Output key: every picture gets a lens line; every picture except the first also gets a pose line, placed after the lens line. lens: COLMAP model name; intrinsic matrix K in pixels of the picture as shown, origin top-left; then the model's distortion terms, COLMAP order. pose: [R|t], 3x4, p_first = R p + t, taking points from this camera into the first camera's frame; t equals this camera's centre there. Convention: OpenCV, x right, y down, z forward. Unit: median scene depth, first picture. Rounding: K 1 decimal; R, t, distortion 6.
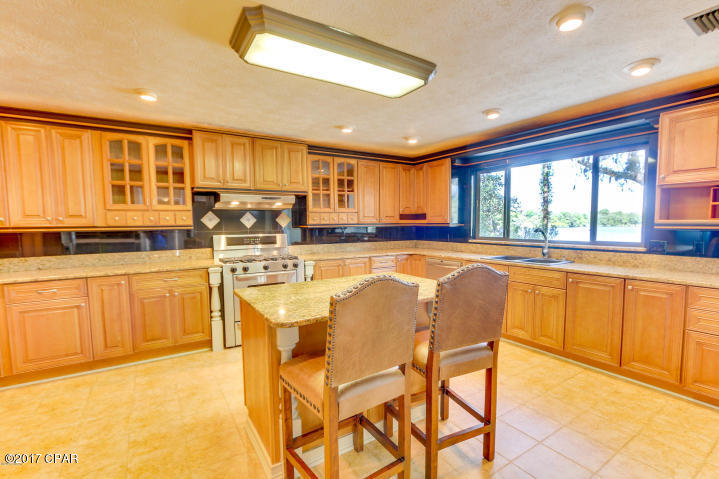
lens RADIAL K [[342.2, 0, 361.5], [0, 342.2, 245.1], [0, 0, 1]] dist [-0.014773, 0.000797]
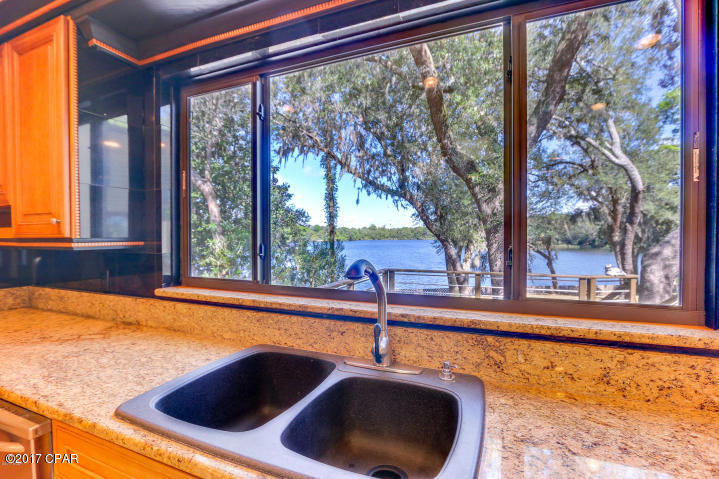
lens RADIAL K [[342.2, 0, 367.2], [0, 342.2, 244.1], [0, 0, 1]] dist [-0.014773, 0.000797]
pose [[0.823763, -0.006463, 0.566897, 0.313073], [0.030983, 0.998954, -0.033633, -0.043117], [-0.566087, 0.045270, 0.823102, 0.649191]]
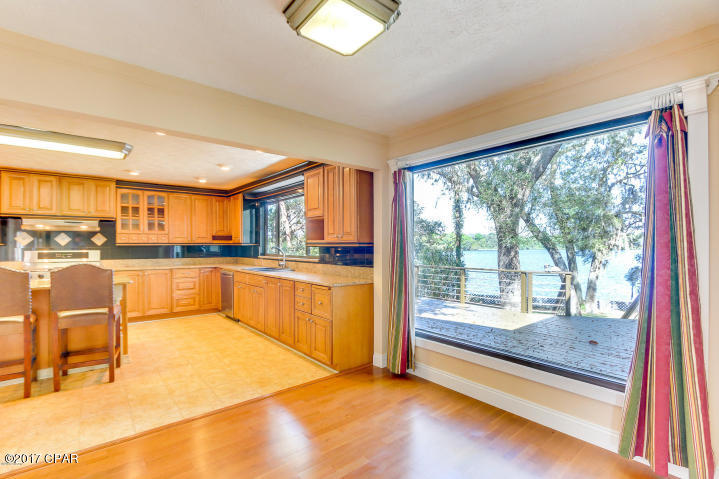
lens RADIAL K [[342.2, 0, 362.0], [0, 342.2, 243.2], [0, 0, 1]] dist [-0.014773, 0.000797]
pose [[0.992146, 0.007078, 0.124884, 0.572218], [0.001541, 0.997630, -0.068788, 0.027402], [-0.125075, 0.068440, 0.989784, -0.350016]]
